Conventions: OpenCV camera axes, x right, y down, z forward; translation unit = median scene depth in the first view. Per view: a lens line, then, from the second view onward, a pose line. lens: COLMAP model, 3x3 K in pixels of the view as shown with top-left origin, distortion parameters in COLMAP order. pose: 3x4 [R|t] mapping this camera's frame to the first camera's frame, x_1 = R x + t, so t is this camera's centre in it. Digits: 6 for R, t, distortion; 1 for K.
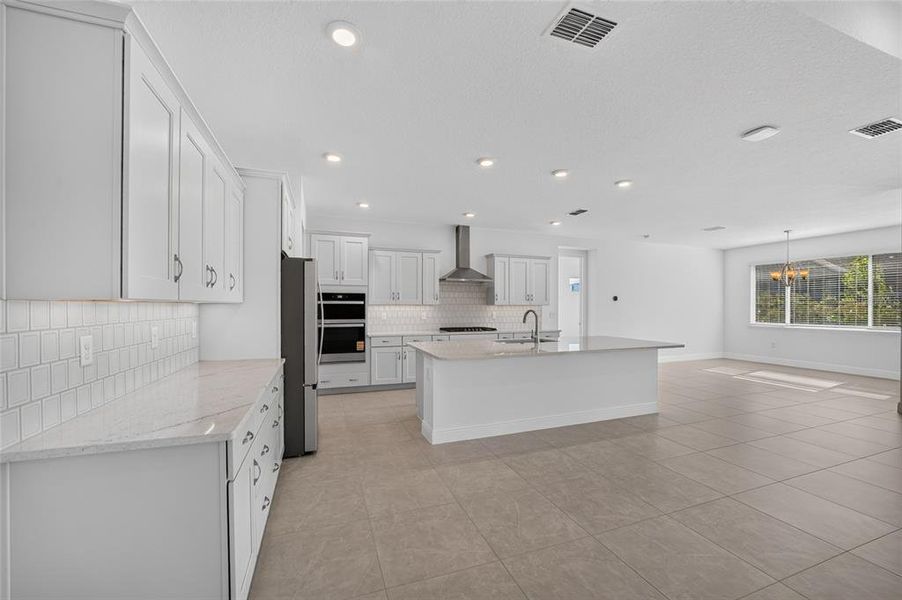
lens RADIAL K [[348.5, 0, 448.9], [0, 348.5, 305.4], [0, 0, 1]] dist [-0.016538, -0.000055]
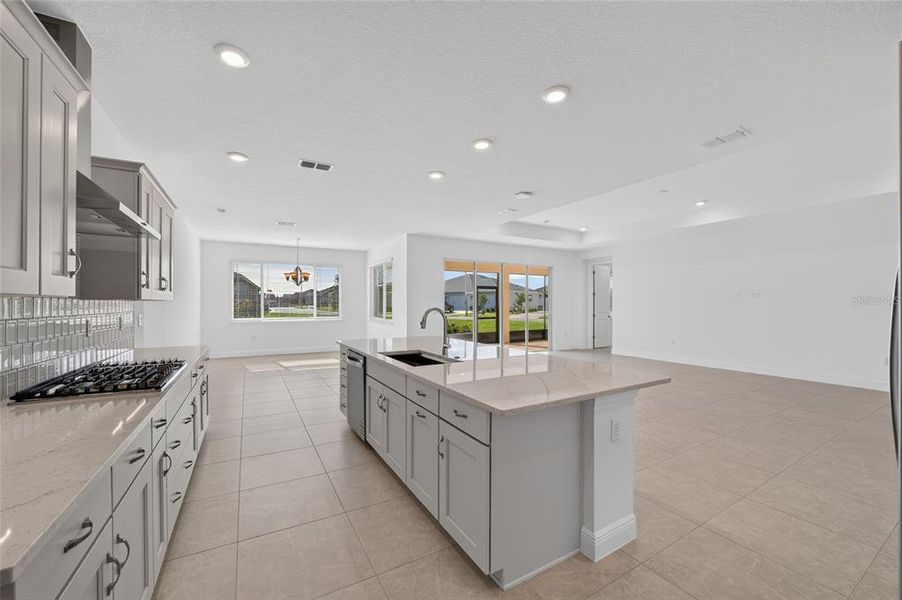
lens RADIAL K [[348.5, 0, 449.2], [0, 348.5, 302.0], [0, 0, 1]] dist [-0.016538, -0.000055]
pose [[-0.173681, 0.002859, 0.984798, -0.459924], [-0.000738, 0.999995, -0.003033, 0.004657], [-0.984802, -0.001254, -0.173678, 1.162192]]
